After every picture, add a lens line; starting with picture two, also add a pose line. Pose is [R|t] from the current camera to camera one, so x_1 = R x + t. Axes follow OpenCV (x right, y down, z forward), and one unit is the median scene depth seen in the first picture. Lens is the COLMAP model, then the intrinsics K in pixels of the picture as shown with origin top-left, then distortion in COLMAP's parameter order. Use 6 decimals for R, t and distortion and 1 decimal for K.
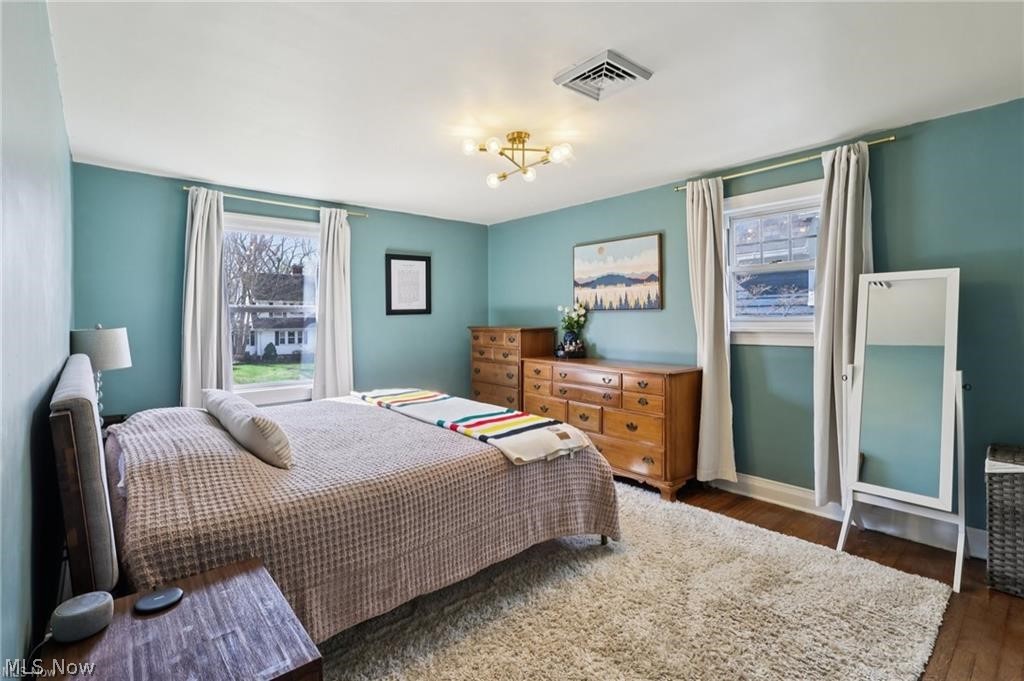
lens RADIAL K [[480.2, 0, 520.8], [0, 480.2, 321.6], [0, 0, 1]] dist [0.000979, 0.000140]
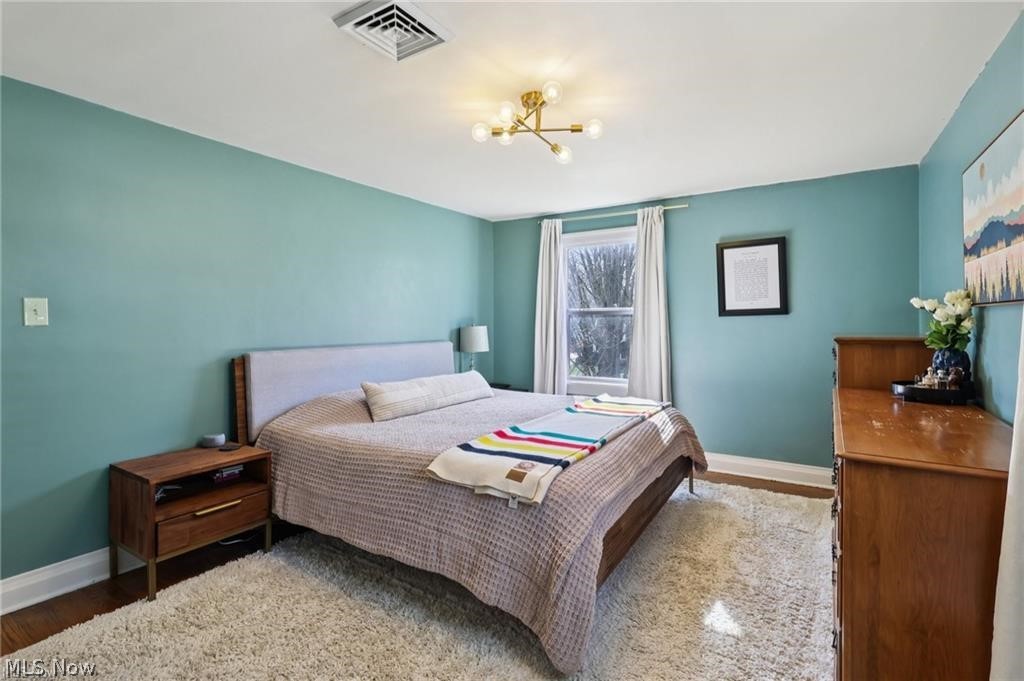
lens RADIAL K [[480.2, 0, 512.7], [0, 480.2, 332.7], [0, 0, 1]] dist [0.000979, 0.000140]
pose [[0.282317, 0.028790, -0.958889, 0.484150], [-0.008013, 0.999585, 0.027652, -0.005963], [0.959288, -0.000123, 0.282431, 0.464634]]
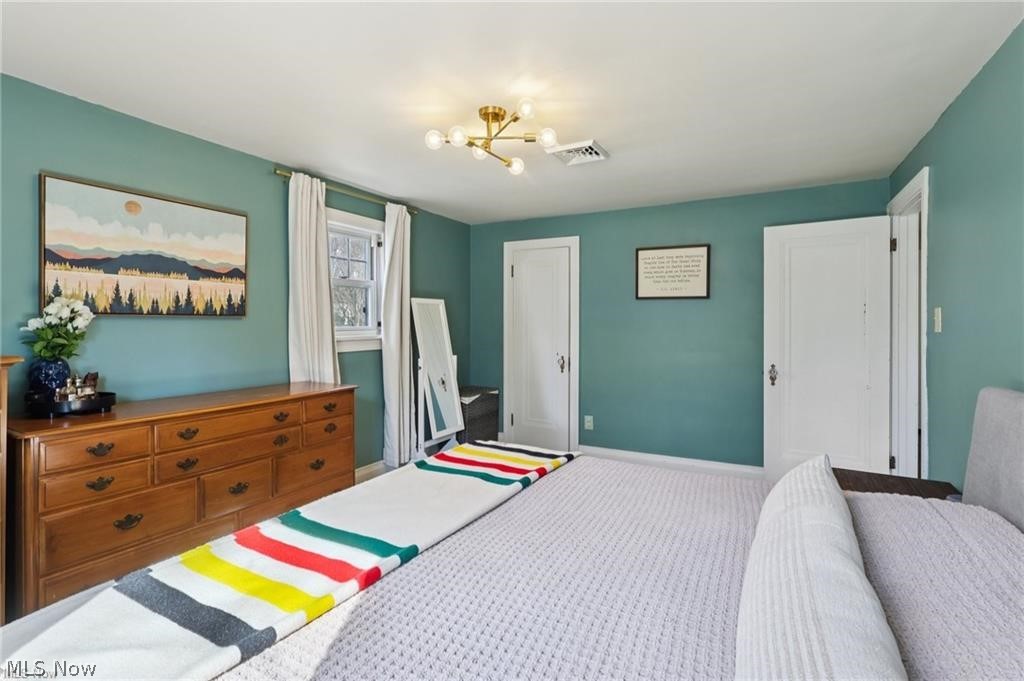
lens RADIAL K [[480.2, 0, 508.9], [0, 480.2, 322.7], [0, 0, 1]] dist [0.000979, 0.000140]
pose [[-0.336599, 0.005281, 0.941633, -0.512959], [0.007844, 0.999965, -0.002804, -0.009575], [-0.941616, 0.006443, -0.336628, 0.793801]]
